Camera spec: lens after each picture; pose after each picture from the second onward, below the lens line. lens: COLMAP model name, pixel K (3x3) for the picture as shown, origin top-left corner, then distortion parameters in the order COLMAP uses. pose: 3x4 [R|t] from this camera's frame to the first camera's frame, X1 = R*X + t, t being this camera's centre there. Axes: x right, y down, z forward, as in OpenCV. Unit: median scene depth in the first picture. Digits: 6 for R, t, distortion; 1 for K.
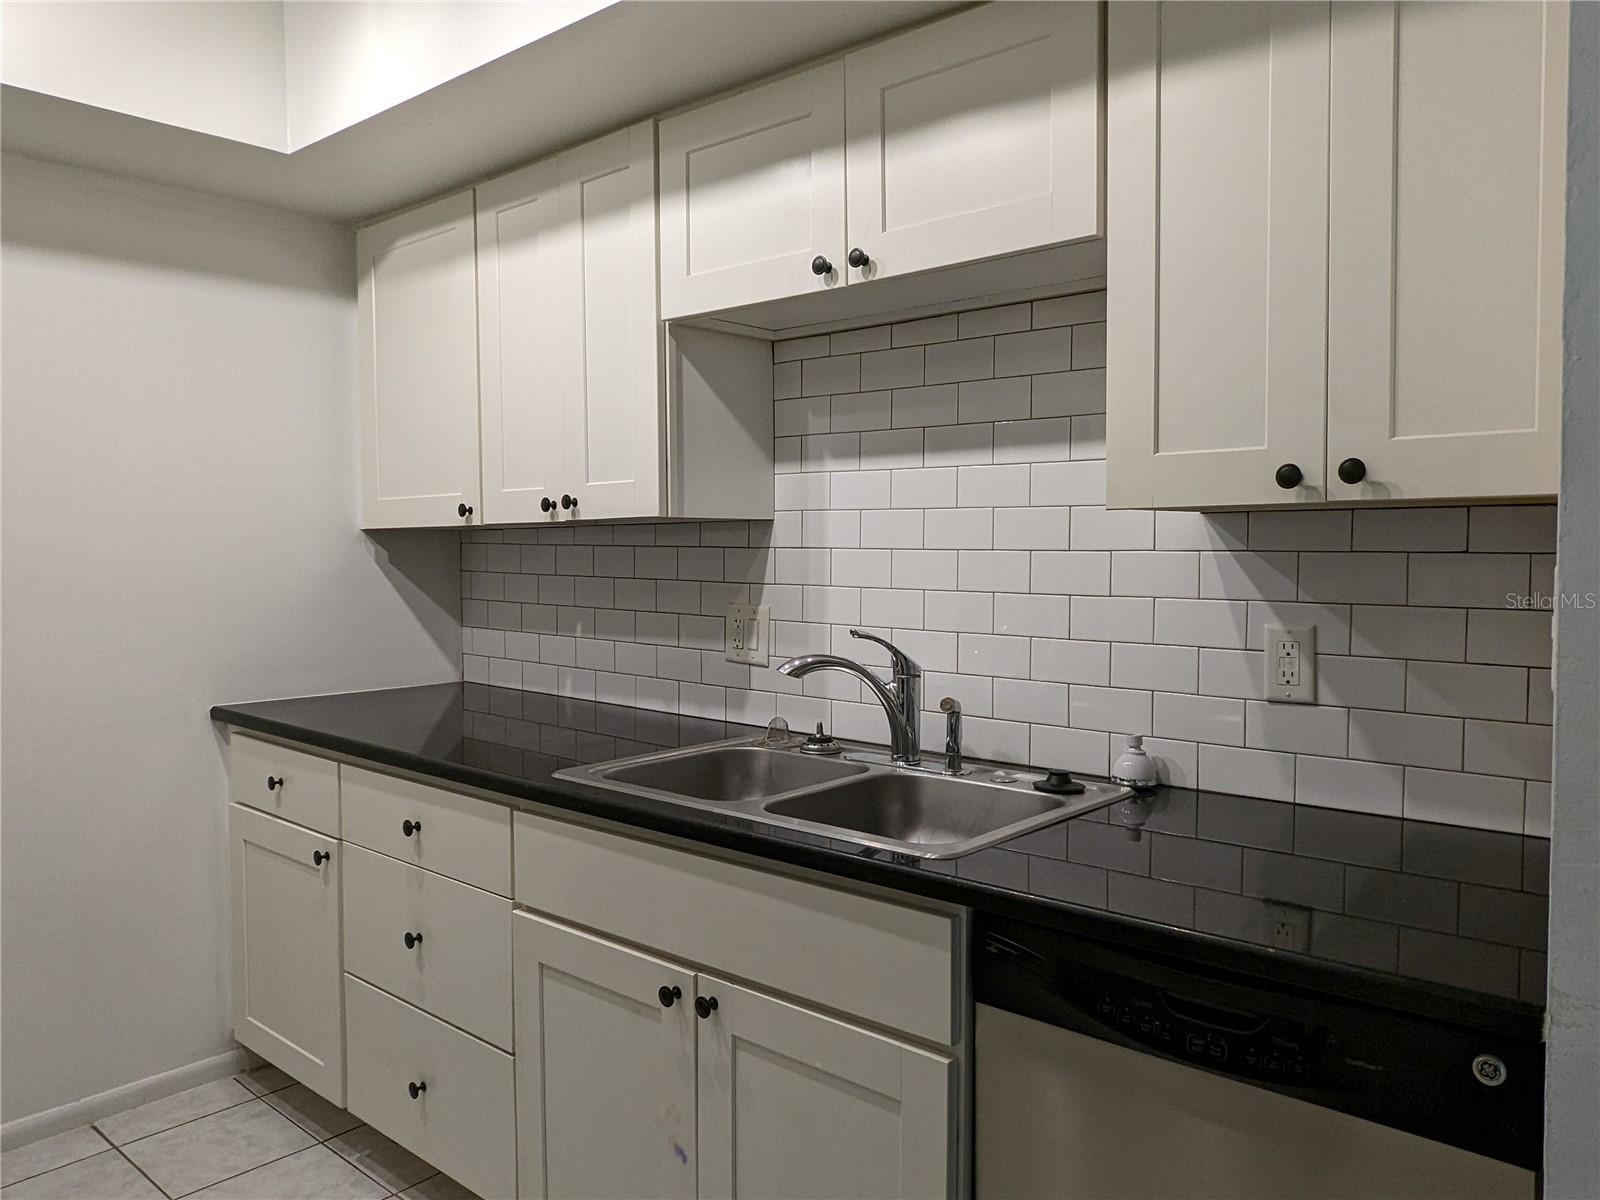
lens RADIAL K [[1155.0, 0, 799.7], [0, 1155.0, 602.2], [0, 0, 1]] dist [0.011988, -0.003975]
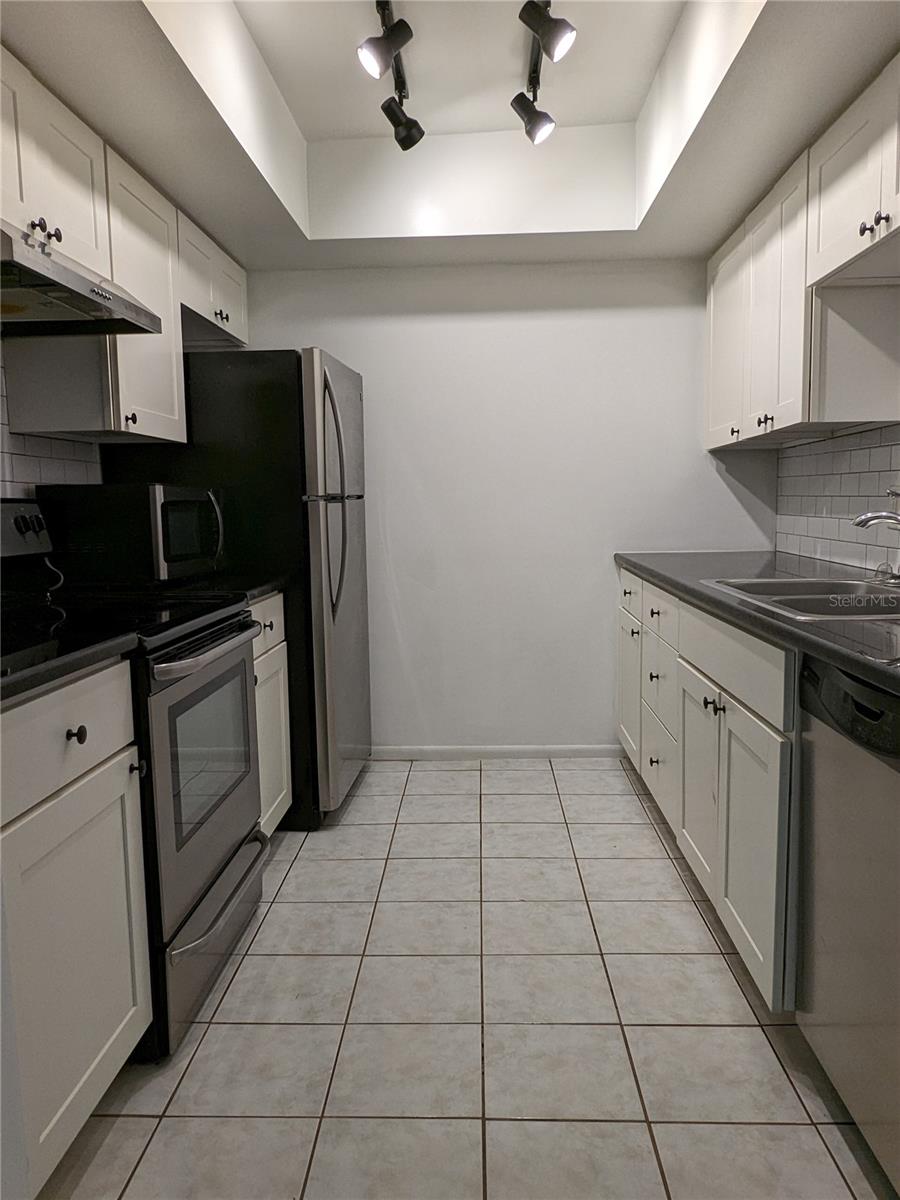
lens RADIAL K [[866.3, 0, 449.4], [0, 866.3, 598.3], [0, 0, 1]] dist [0.011988, -0.003975]
pose [[0.632153, 0.079509, -0.770754, 0.398665], [-0.026153, 0.996344, 0.081330, 0.061716], [0.774402, -0.031255, 0.631921, -0.056808]]
